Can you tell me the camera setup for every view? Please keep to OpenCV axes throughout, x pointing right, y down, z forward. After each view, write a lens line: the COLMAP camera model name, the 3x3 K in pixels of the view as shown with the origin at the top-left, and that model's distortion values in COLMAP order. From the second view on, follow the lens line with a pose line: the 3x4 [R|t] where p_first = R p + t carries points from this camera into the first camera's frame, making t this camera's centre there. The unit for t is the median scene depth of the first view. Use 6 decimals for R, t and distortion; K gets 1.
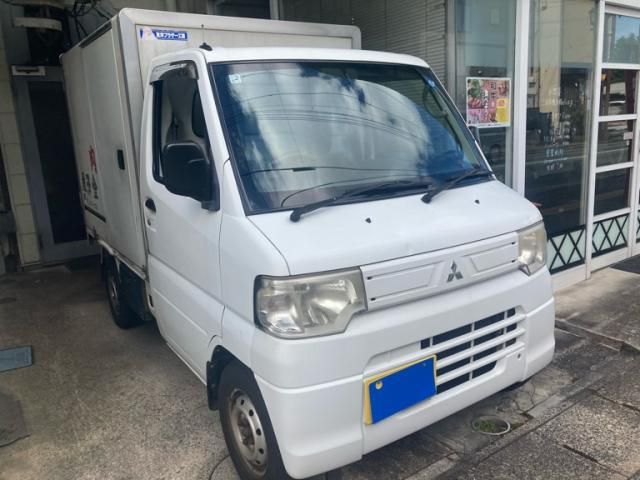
lens RADIAL K [[529.6, 0, 320.0], [0, 529.6, 240.0], [0, 0, 1]] dist [-0.002592, 0.008549]
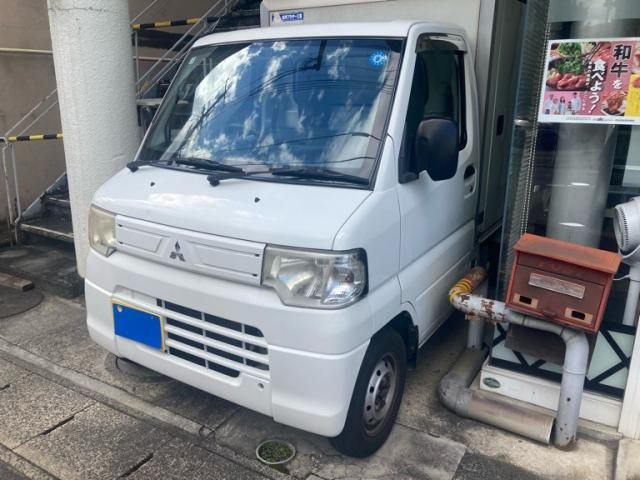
lens RADIAL K [[529.6, 0, 320.0], [0, 529.6, 240.0], [0, 0, 1]] dist [-0.002592, 0.008549]
pose [[0.398640, 0.296070, -0.868002, 1.106227], [-0.216076, 0.950134, 0.224849, -0.225385], [0.891289, 0.097921, 0.442735, 0.683739]]
